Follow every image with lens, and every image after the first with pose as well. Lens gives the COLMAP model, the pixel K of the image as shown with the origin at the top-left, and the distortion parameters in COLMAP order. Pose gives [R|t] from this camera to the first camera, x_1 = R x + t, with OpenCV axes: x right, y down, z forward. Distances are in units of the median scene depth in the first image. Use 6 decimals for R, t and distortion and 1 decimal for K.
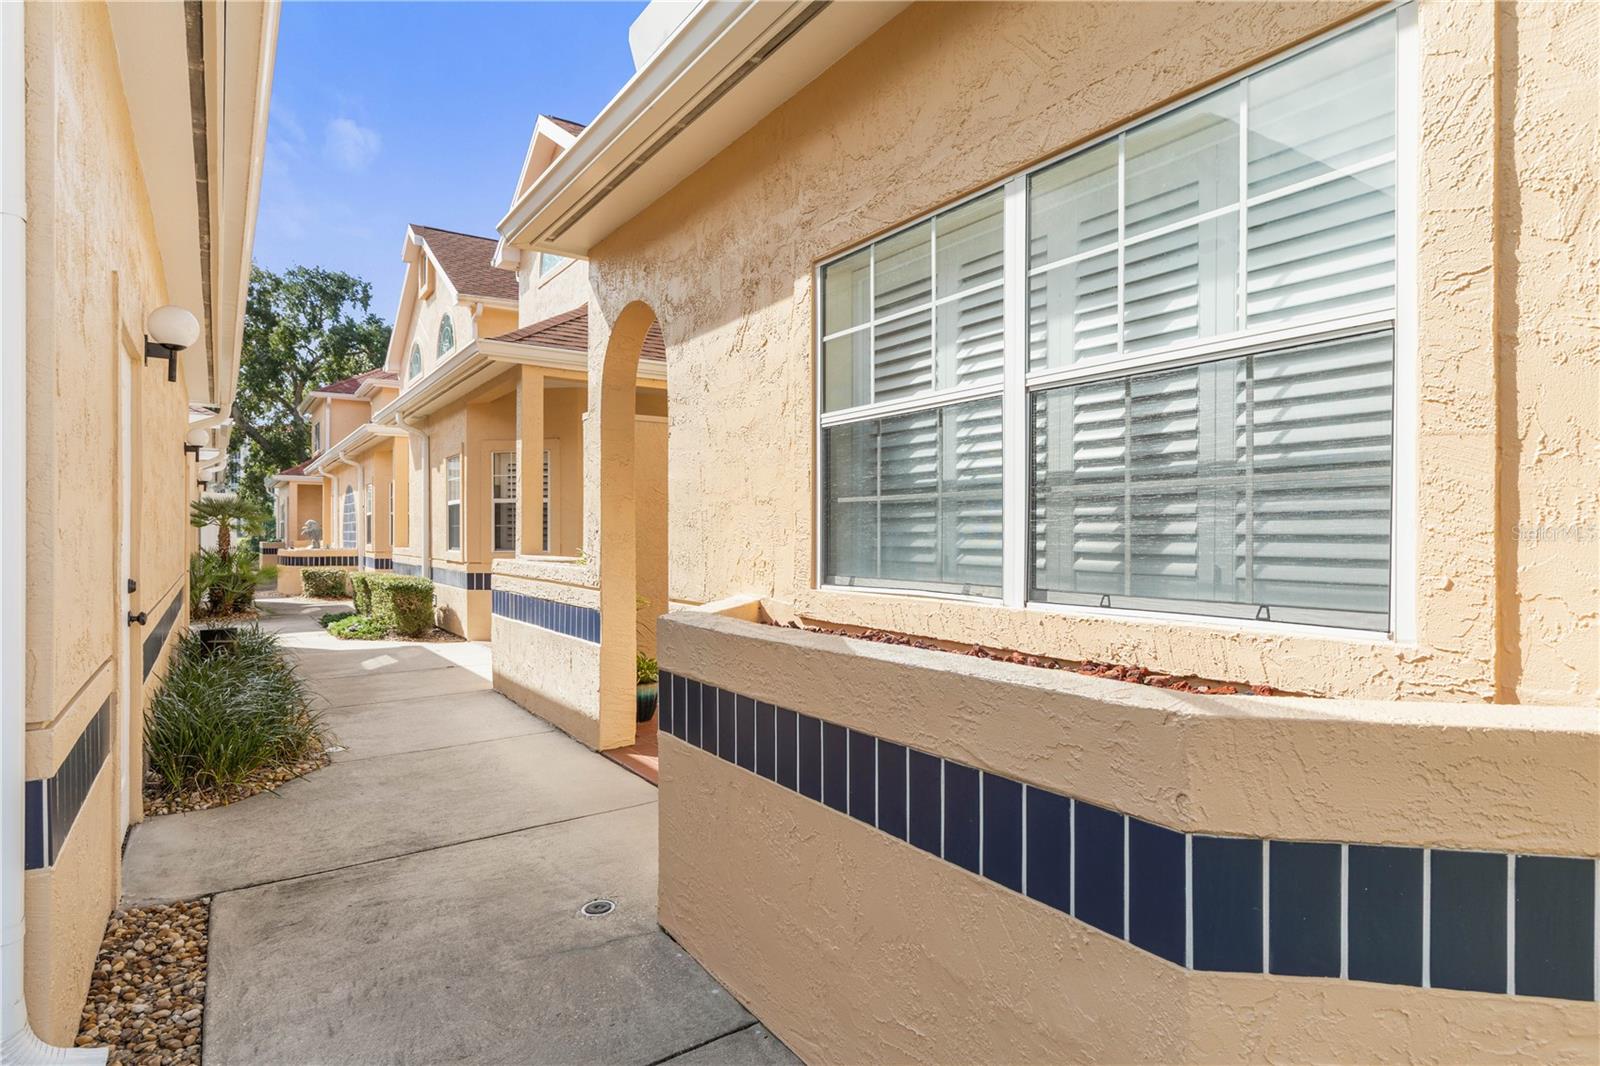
lens RADIAL K [[880.3, 0, 800.0], [0, 880.3, 533.0], [0, 0, 1]] dist [-0.038239, -0.000179]
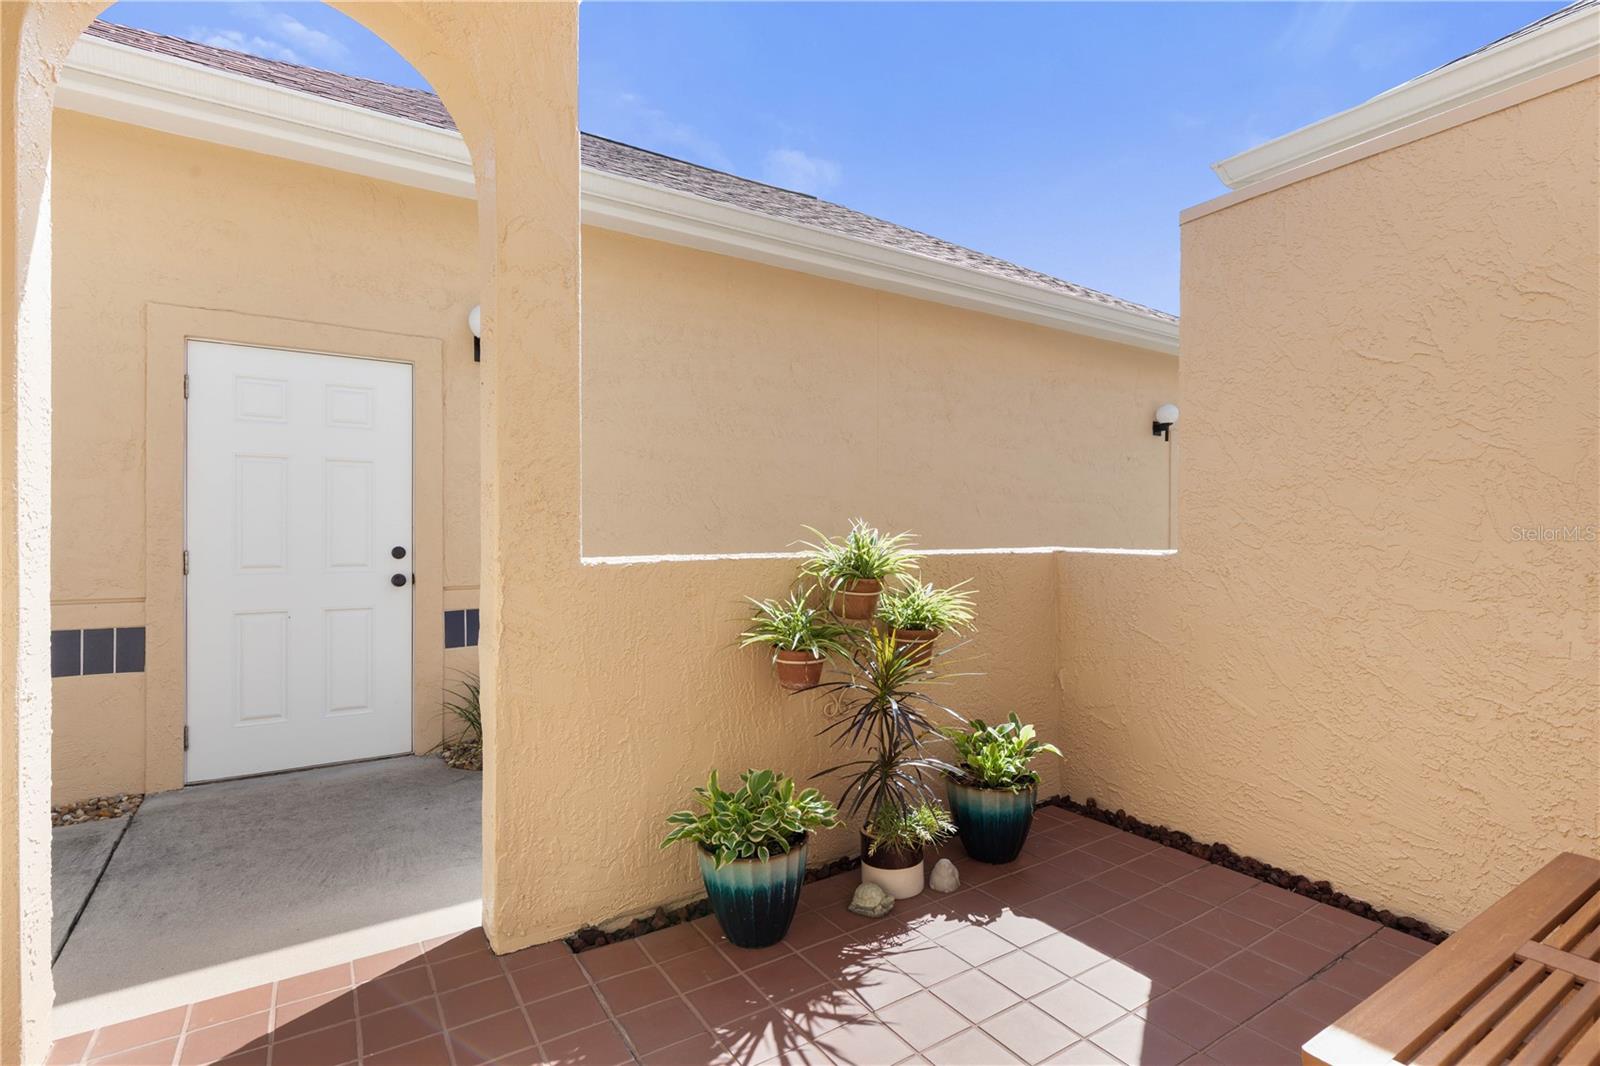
lens RADIAL K [[760.8, 0, 806.7], [0, 760.8, 527.4], [0, 0, 1]] dist [-0.001503, 0.000195]
pose [[-0.027434, -0.007041, -0.999599, 0.250794], [0.008728, 0.999935, -0.007283, 0.040433], [0.999586, -0.008924, -0.027371, 1.553825]]
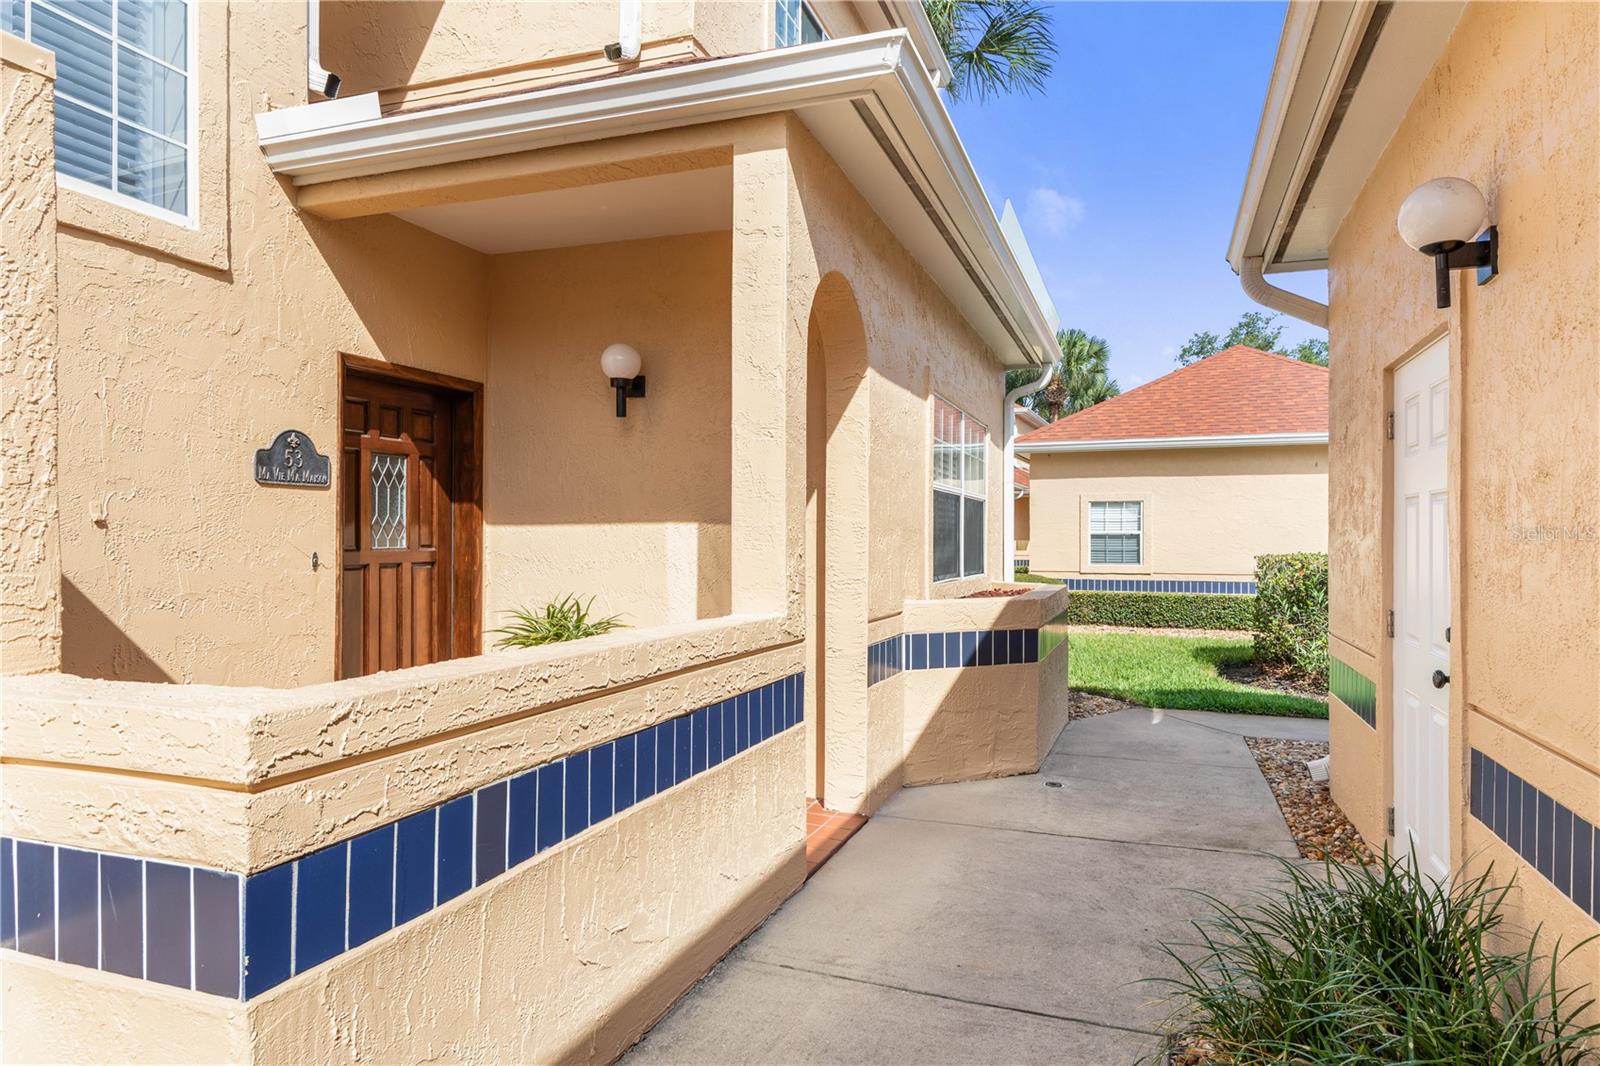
lens RADIAL K [[971.7, 0, 800.0], [0, 971.7, 533.0], [0, 0, 1]] dist [-0.041432, -0.000257]
pose [[-0.589846, 0.000587, 0.807516, -1.077091], [-0.006944, 0.999959, -0.005798, -0.014136], [-0.807486, -0.009027, -0.589818, 1.881860]]
